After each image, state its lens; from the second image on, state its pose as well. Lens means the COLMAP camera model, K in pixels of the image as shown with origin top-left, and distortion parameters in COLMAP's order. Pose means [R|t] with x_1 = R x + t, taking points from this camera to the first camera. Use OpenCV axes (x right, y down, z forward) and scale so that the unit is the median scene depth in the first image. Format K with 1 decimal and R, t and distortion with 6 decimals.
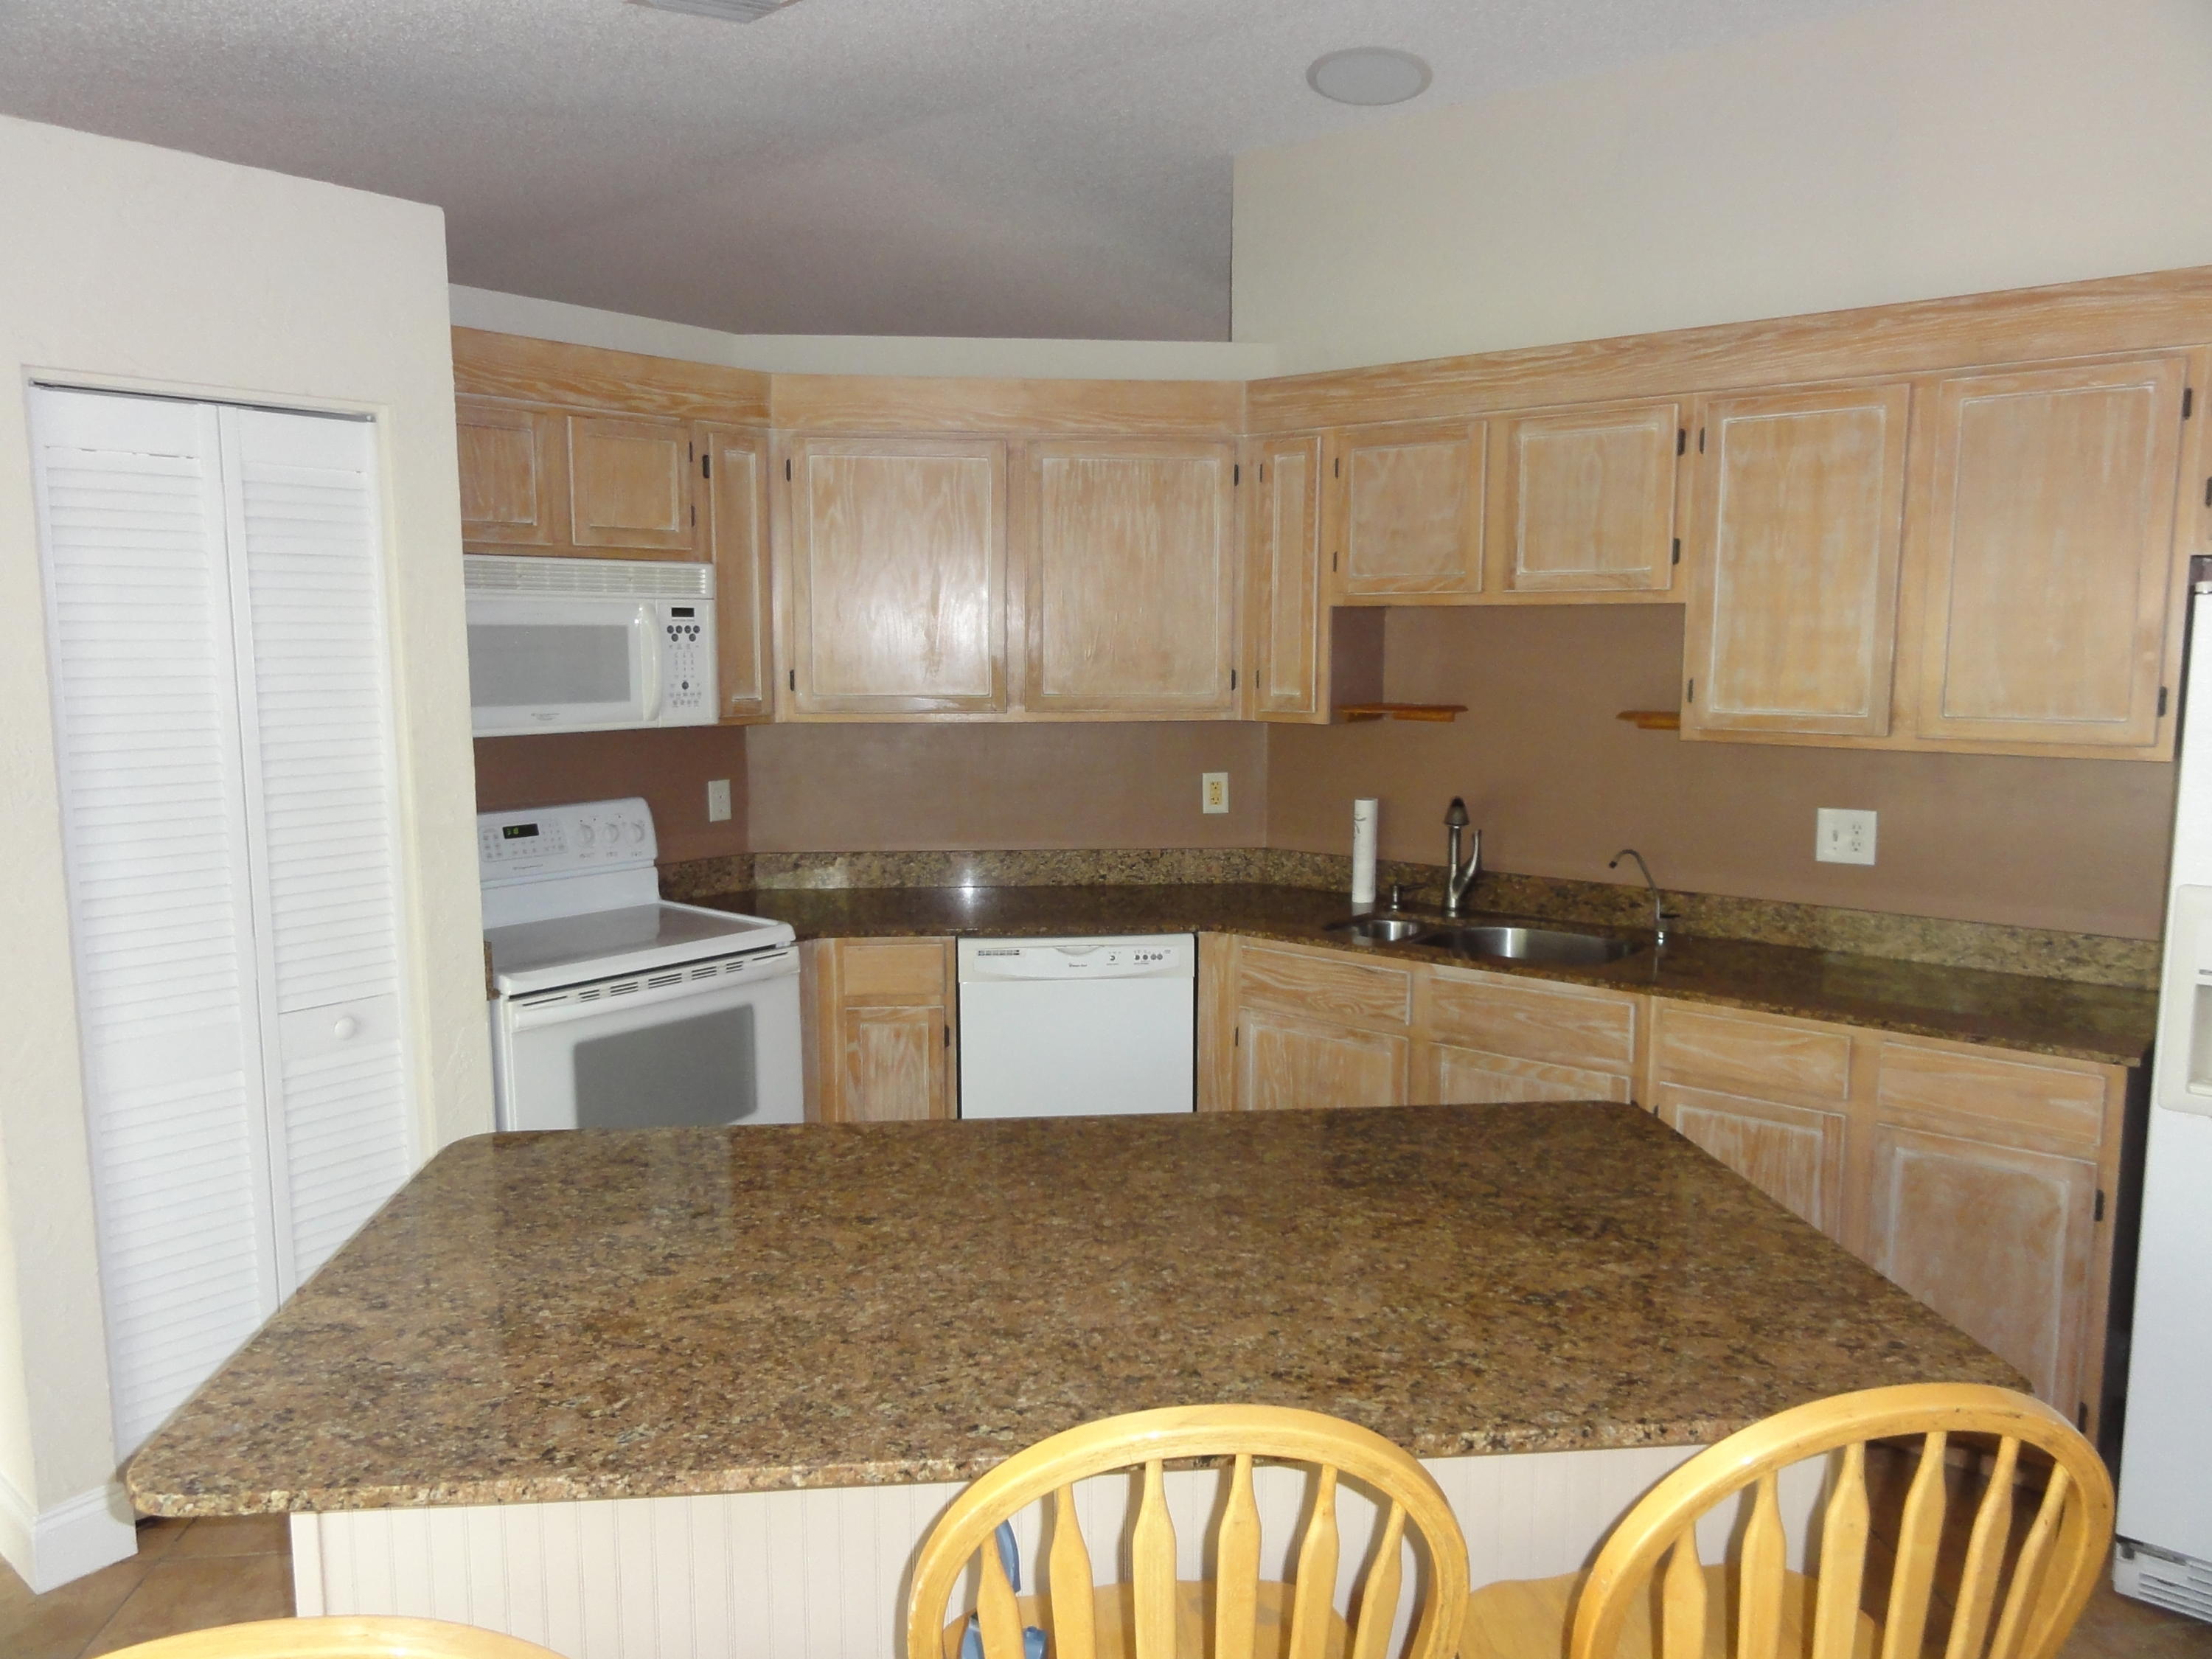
lens RADIAL K [[1570.2, 0, 1100.1], [0, 1570.2, 827.1], [0, 0, 1]] dist [0.006714, 0.001759]
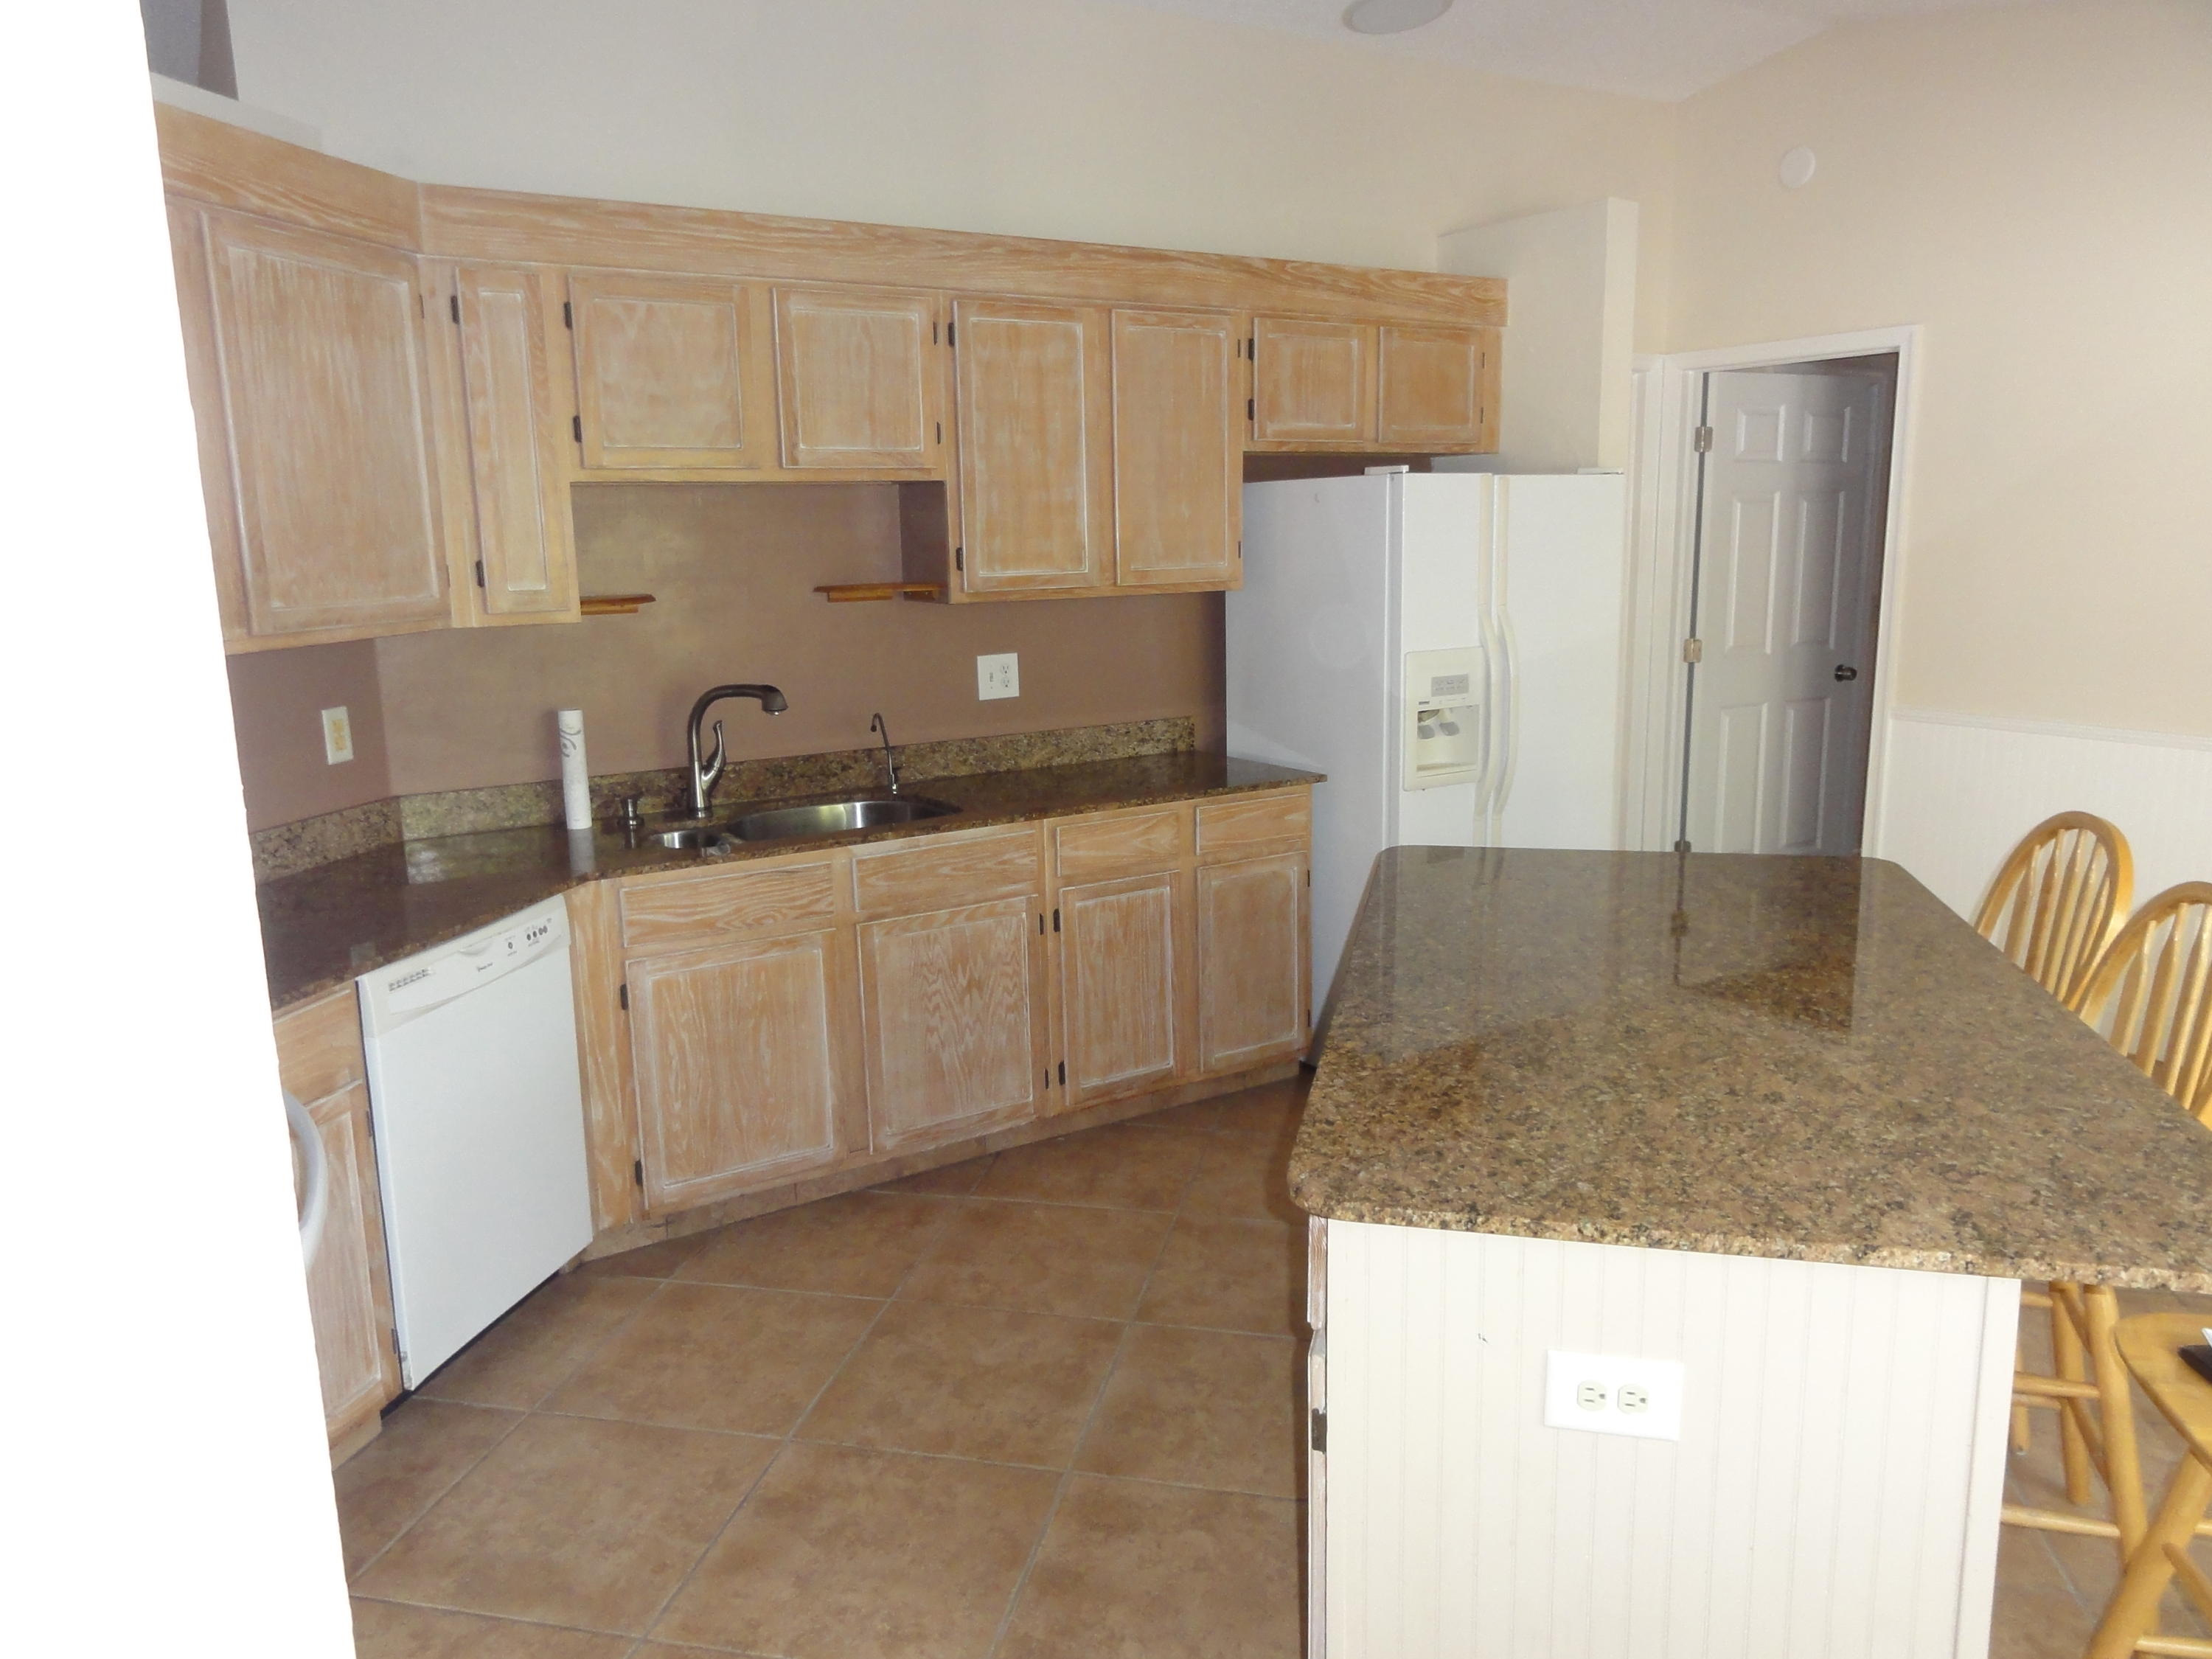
lens RADIAL K [[1570.2, 0, 1101.4], [0, 1570.2, 831.2], [0, 0, 1]] dist [0.006714, 0.001759]
pose [[0.316245, -0.189319, 0.929595, -0.671631], [0.140583, 0.978419, 0.151436, -0.051036], [-0.938203, 0.082795, 0.336035, 0.530663]]
